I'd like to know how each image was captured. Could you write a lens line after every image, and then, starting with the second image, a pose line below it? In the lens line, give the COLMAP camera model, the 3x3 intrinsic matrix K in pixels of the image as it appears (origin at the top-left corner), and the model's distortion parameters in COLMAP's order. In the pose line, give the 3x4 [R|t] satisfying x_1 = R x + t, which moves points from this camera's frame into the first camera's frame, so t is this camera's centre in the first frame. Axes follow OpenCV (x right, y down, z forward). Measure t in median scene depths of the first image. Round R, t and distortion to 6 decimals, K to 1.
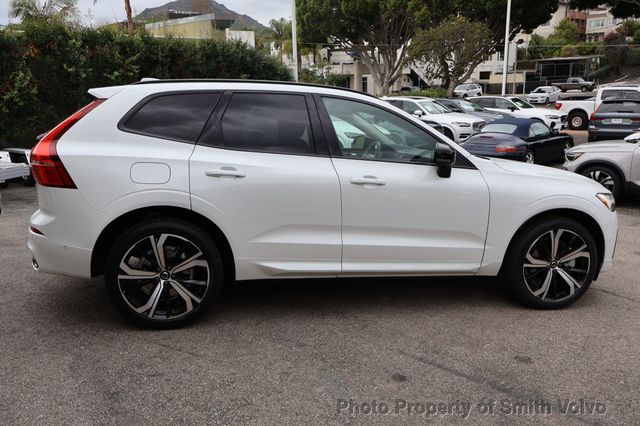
lens RADIAL K [[538.4, 0, 320.2], [0, 538.4, 209.8], [0, 0, 1]] dist [-0.001261, 0.001950]
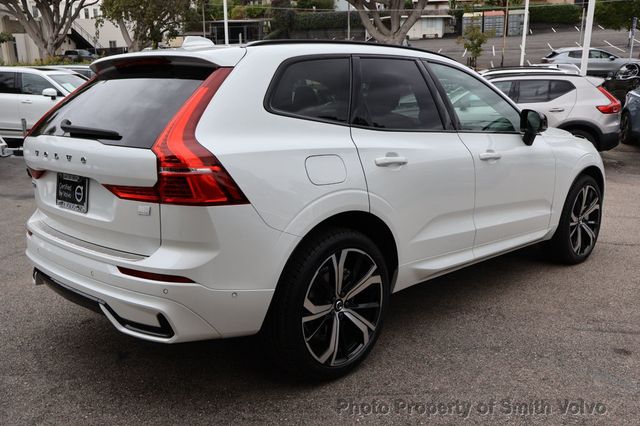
lens RADIAL K [[603.5, 0, 319.1], [0, 603.5, 214.4], [0, 0, 1]] dist [0.019714, 0.000000]
pose [[0.844366, -0.138501, 0.517555, -0.720189], [0.117943, 0.990362, 0.072610, -0.065838], [-0.522624, -0.000267, 0.852563, 0.299354]]
